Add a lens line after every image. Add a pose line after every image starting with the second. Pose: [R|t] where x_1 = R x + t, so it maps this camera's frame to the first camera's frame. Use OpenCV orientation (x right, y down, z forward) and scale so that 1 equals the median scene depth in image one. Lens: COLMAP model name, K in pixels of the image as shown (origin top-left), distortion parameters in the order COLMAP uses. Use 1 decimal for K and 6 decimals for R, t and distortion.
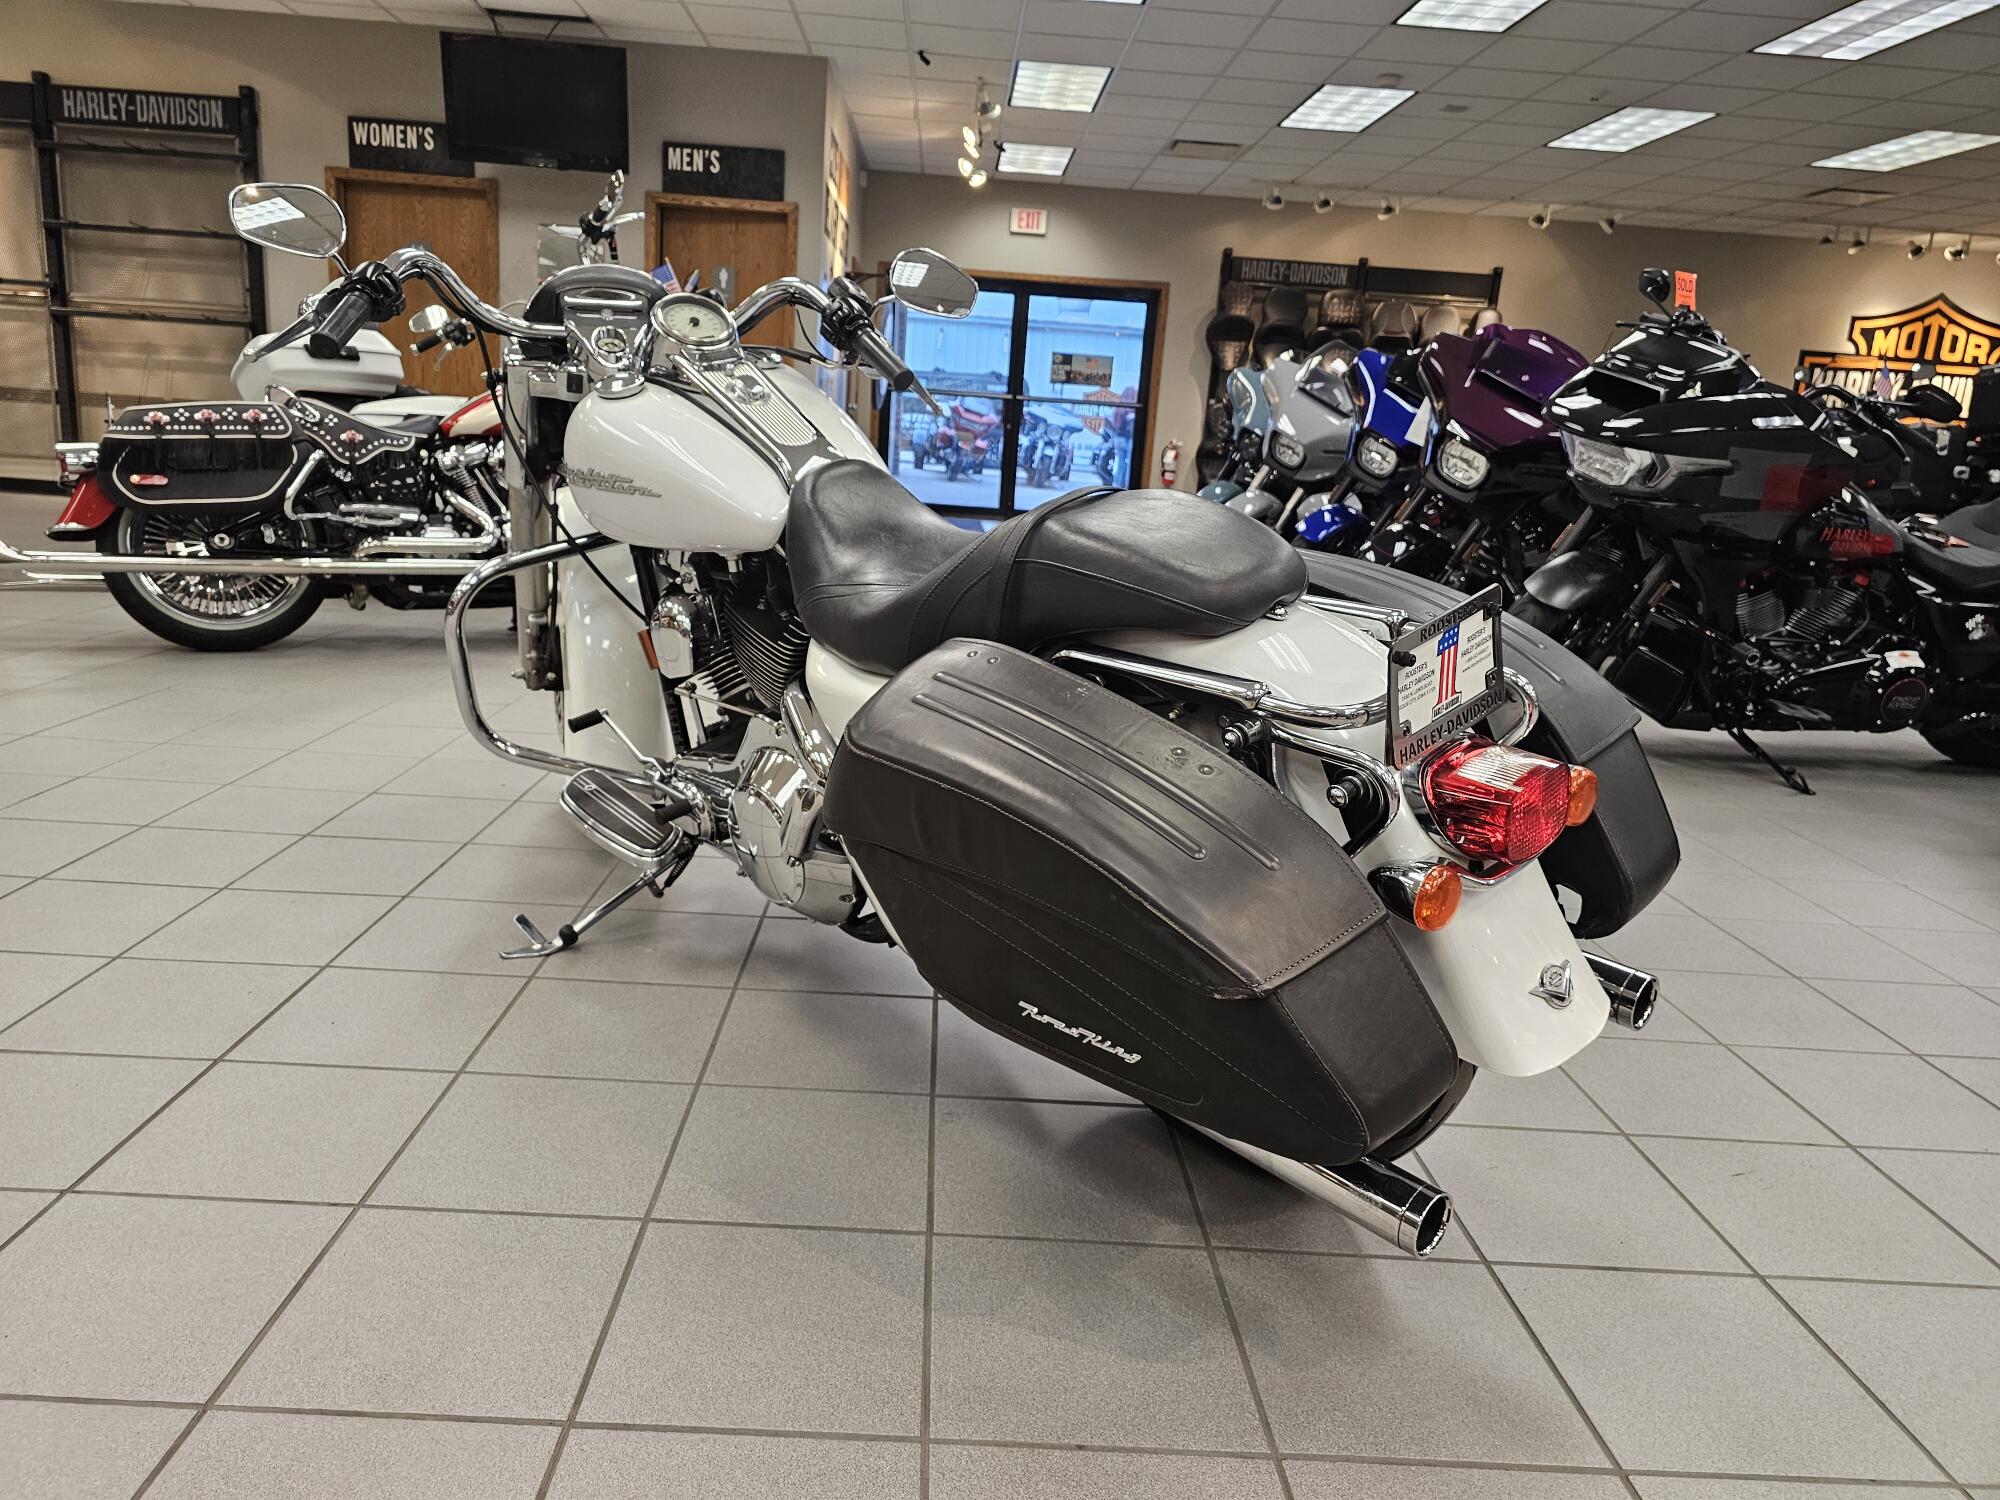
lens RADIAL K [[1351.8, 0, 1000.0], [0, 1351.8, 750.0], [0, 0, 1]] dist [0.041691, -0.035913]
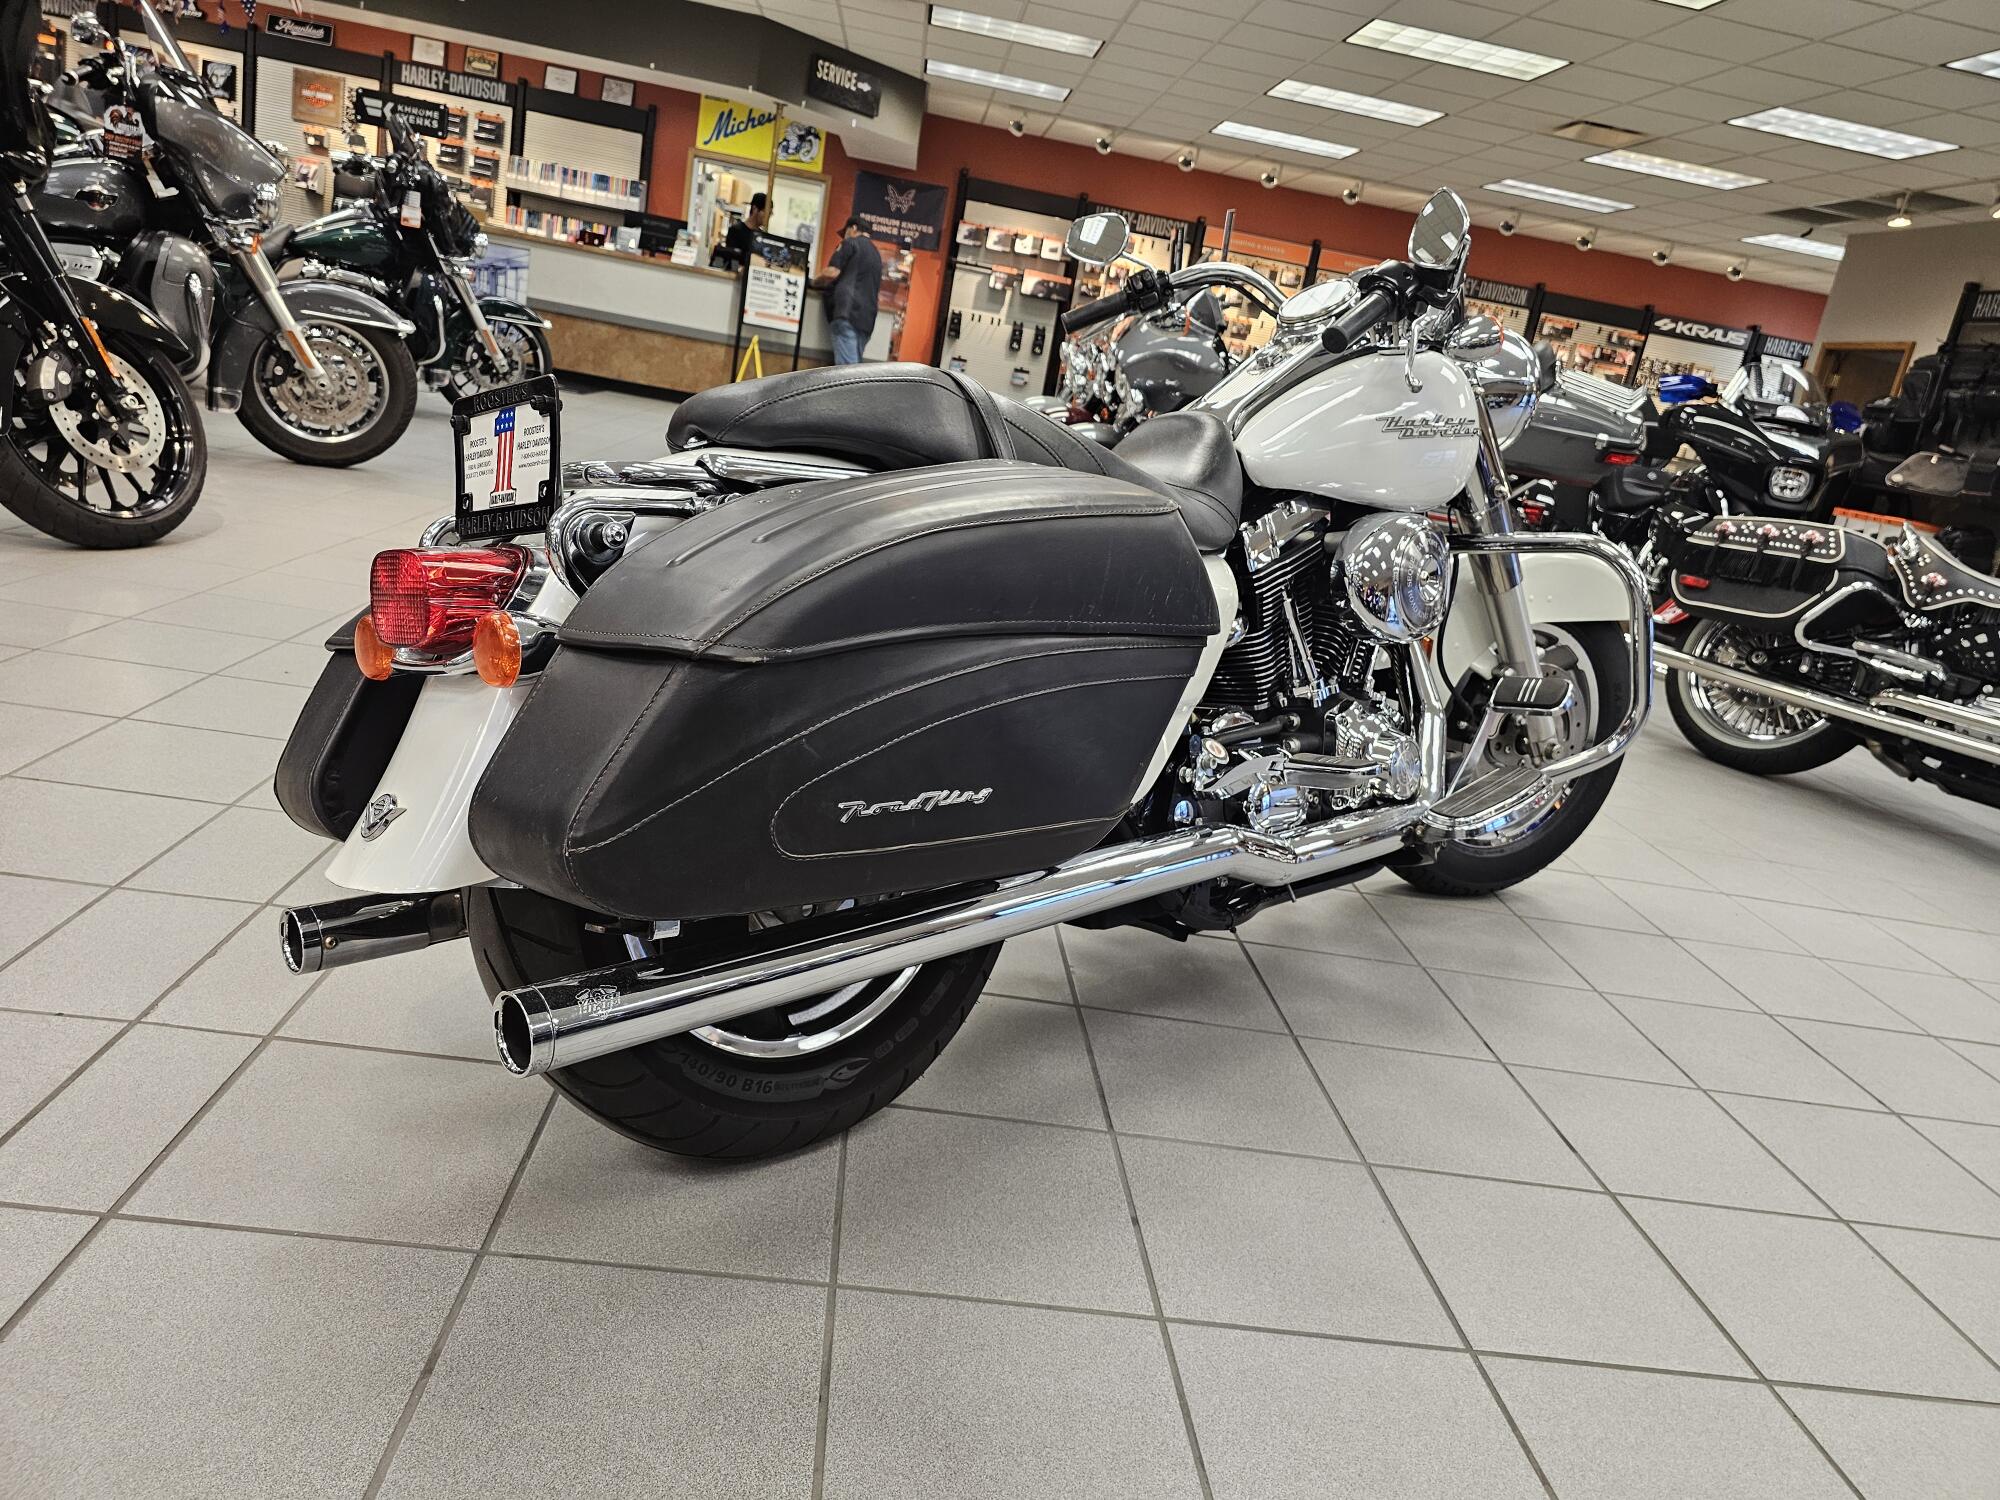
lens RADIAL K [[1341.2, 0, 952.4], [0, 1341.2, 747.5], [0, 0, 1]] dist [-0.001199, -0.003418]
pose [[0.030705, 0.225674, -0.973719, 0.348342], [-0.394144, 0.897973, 0.195690, -0.049146], [0.918536, 0.377777, 0.116521, 0.337718]]
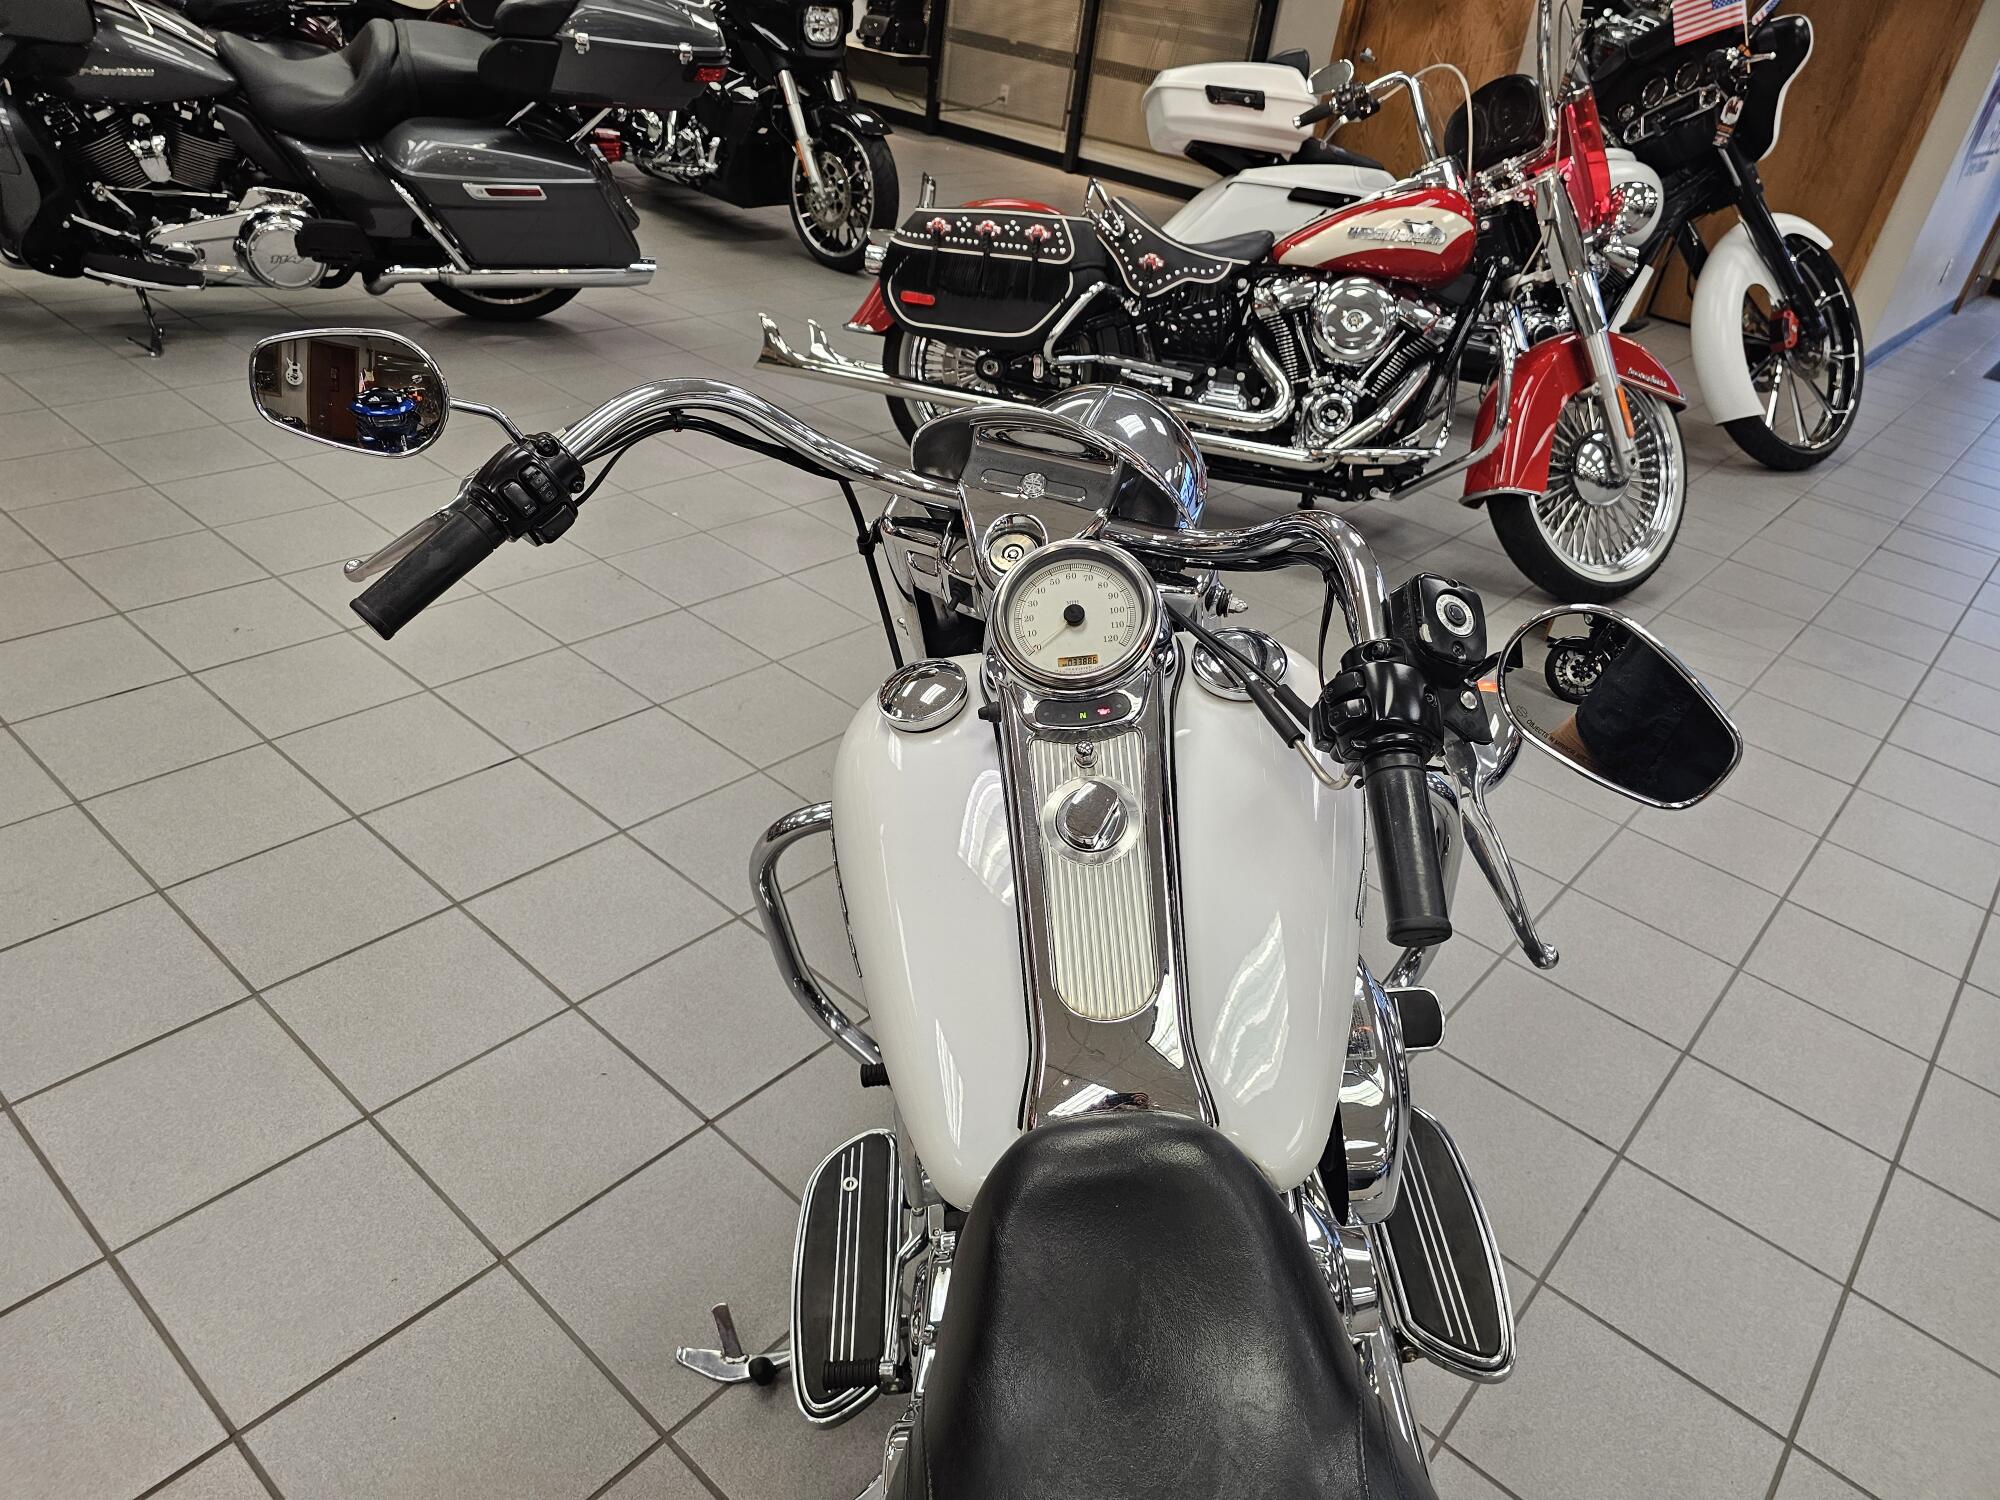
lens RADIAL K [[1389.6, 0, 957.2], [0, 1389.6, 779.4], [0, 0, 1]] dist [0.026668, -0.024606]
pose [[0.728510, 0.383220, -0.567817, 0.019648], [-0.226437, 0.917006, 0.328369, -0.182583], [0.646529, -0.110645, 0.754823, 0.261767]]
